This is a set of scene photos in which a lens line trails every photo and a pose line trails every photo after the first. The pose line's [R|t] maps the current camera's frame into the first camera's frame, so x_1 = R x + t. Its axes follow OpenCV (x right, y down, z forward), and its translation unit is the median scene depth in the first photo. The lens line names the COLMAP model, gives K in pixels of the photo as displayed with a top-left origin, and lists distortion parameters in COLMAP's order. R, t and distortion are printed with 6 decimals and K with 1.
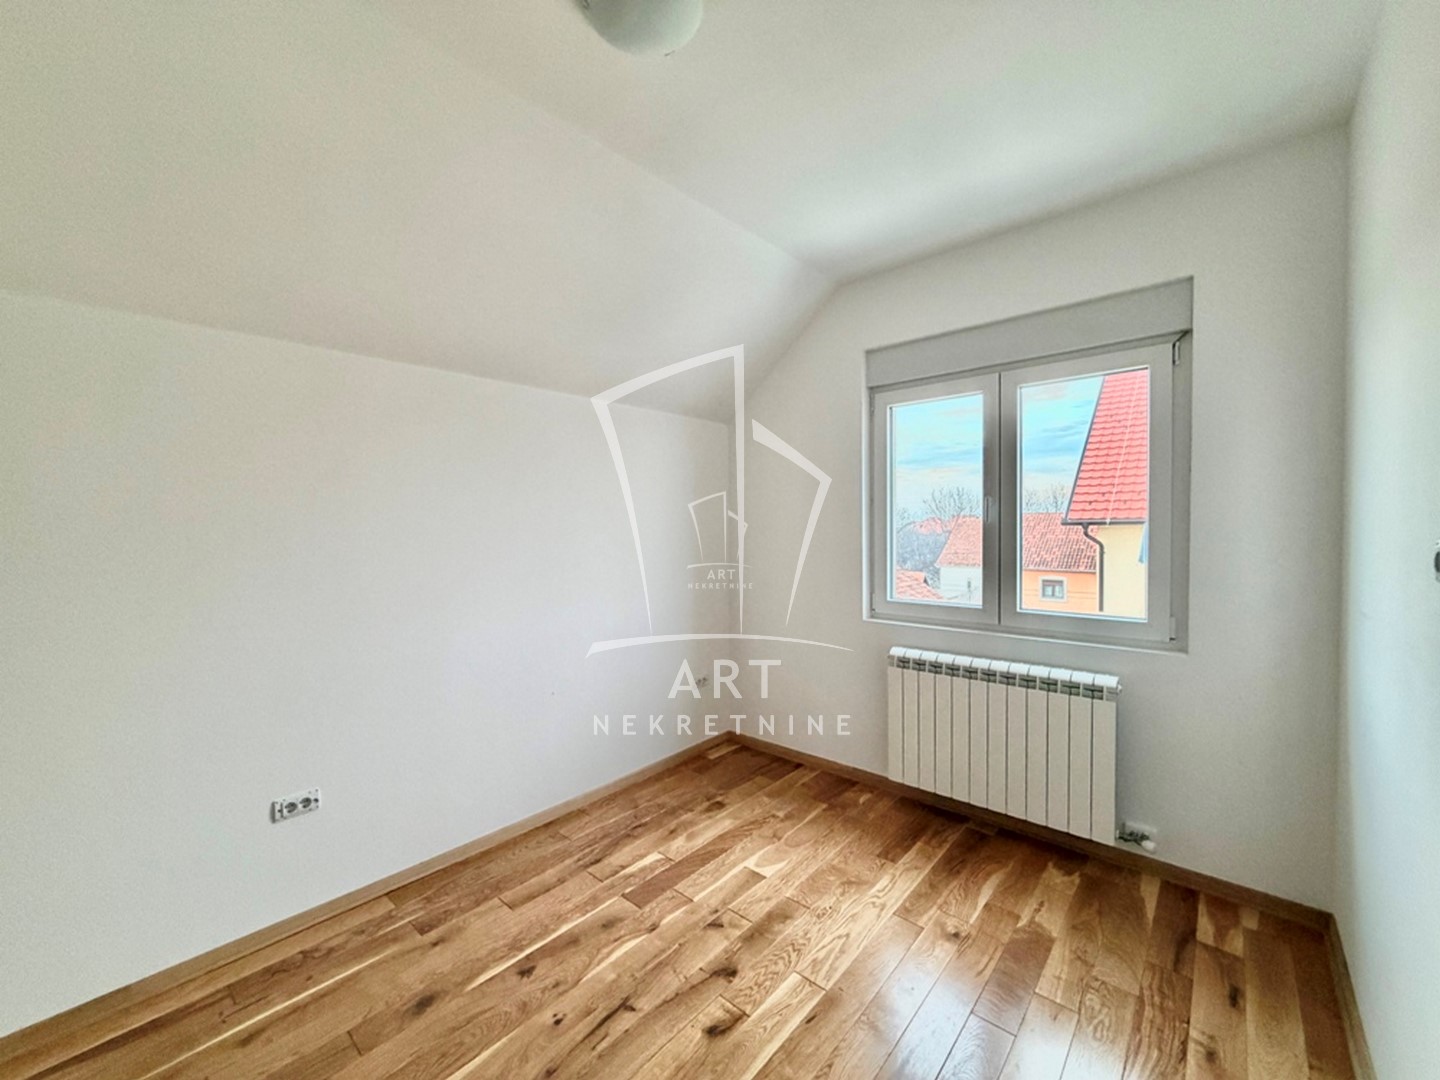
lens RADIAL K [[572.1, 0, 714.8], [0, 572.1, 543.0], [0, 0, 1]] dist [-0.000962, 0.000182]
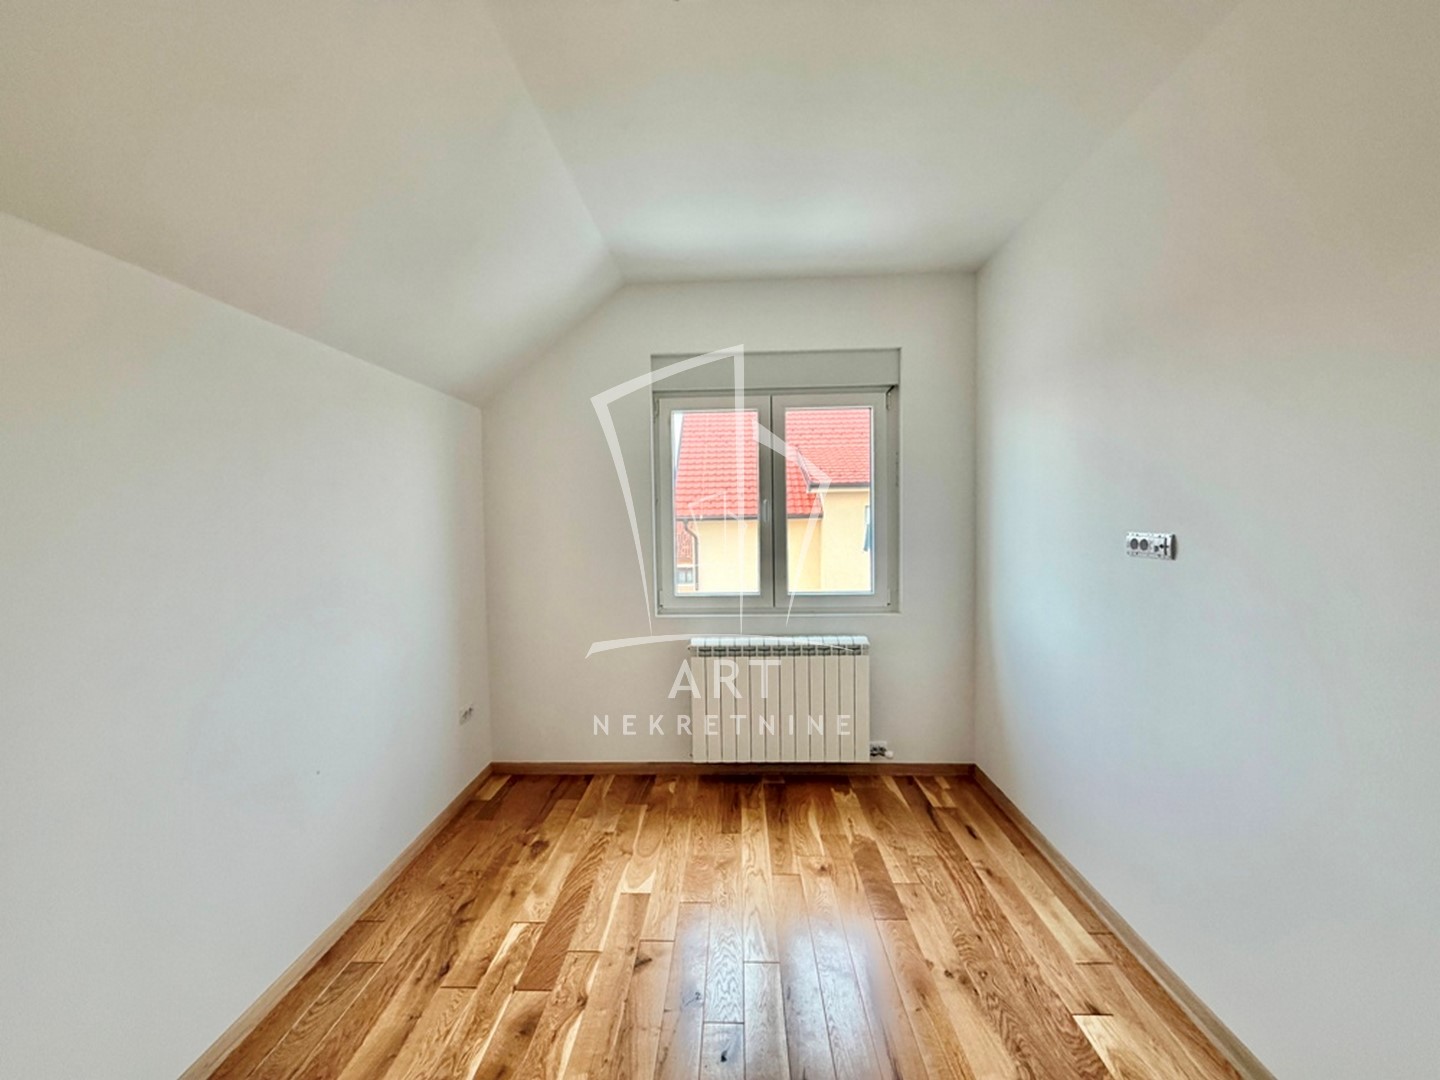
lens RADIAL K [[572.1, 0, 714.8], [0, 572.1, 543.0], [0, 0, 1]] dist [-0.000962, 0.000182]
pose [[0.769614, -0.030029, 0.637803, -0.437047], [0.026243, 0.999537, 0.015394, -0.016091], [-0.637970, 0.004891, 0.770046, 0.196684]]
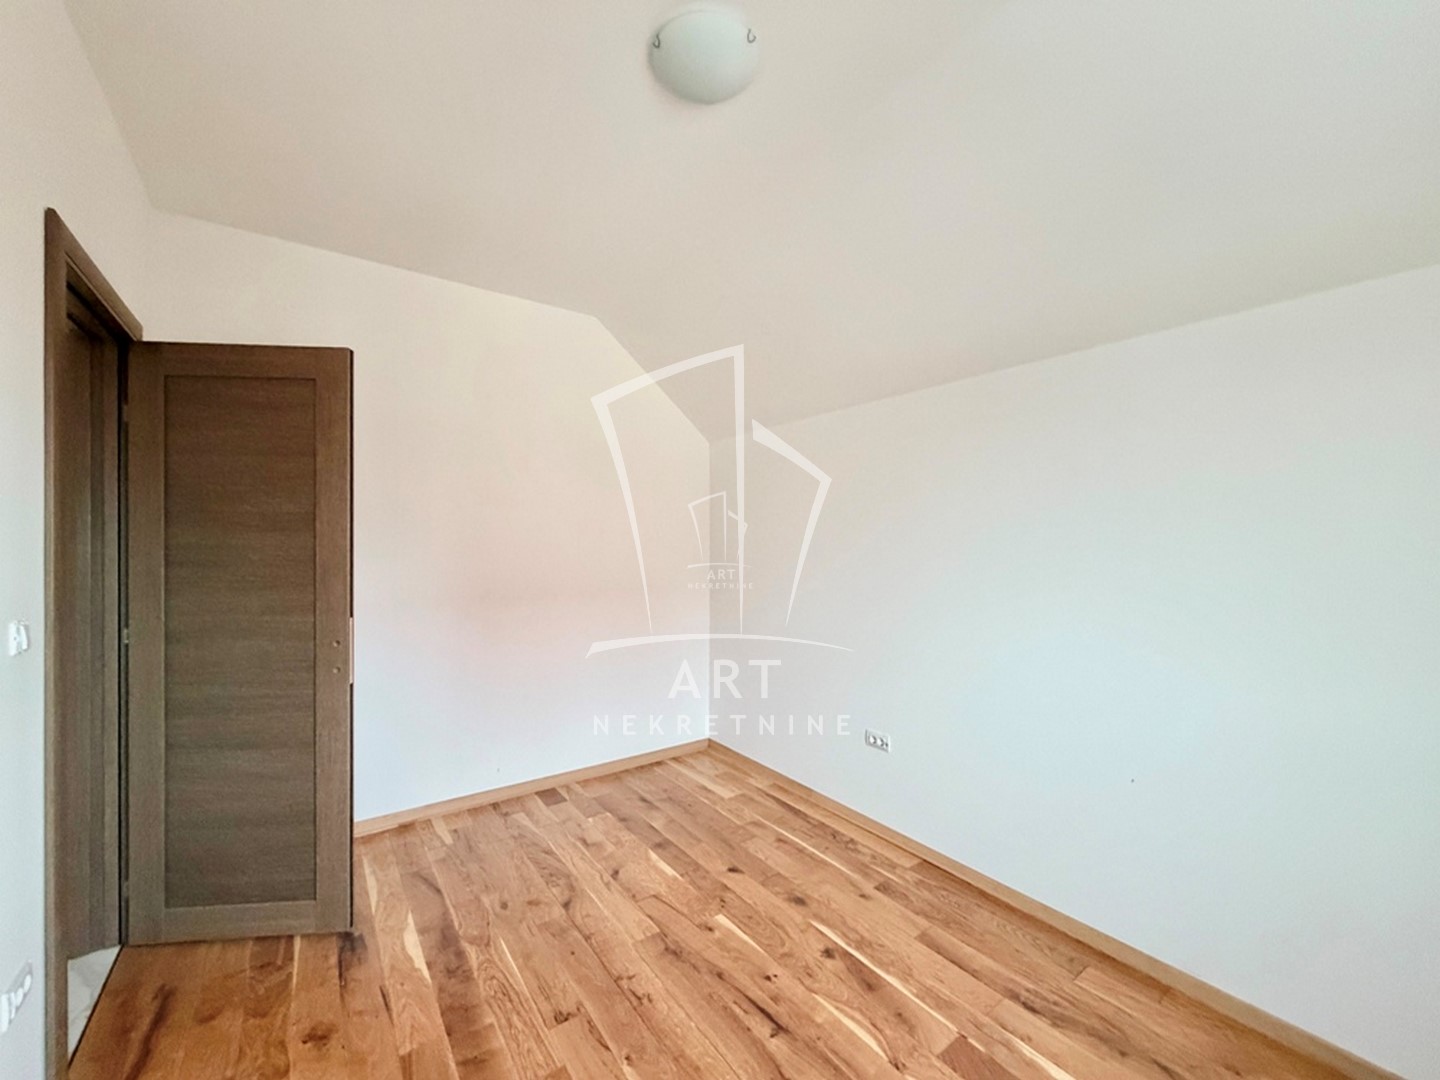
lens RADIAL K [[586.4, 0, 720.0], [0, 586.4, 540.0], [0, 0, 1]] dist [0.000659, 0.000016]
pose [[-0.217617, 0.008423, -0.975998, 0.628355], [-0.031305, 0.999388, 0.015605, -0.019372], [0.975532, 0.033949, -0.217220, 0.834378]]
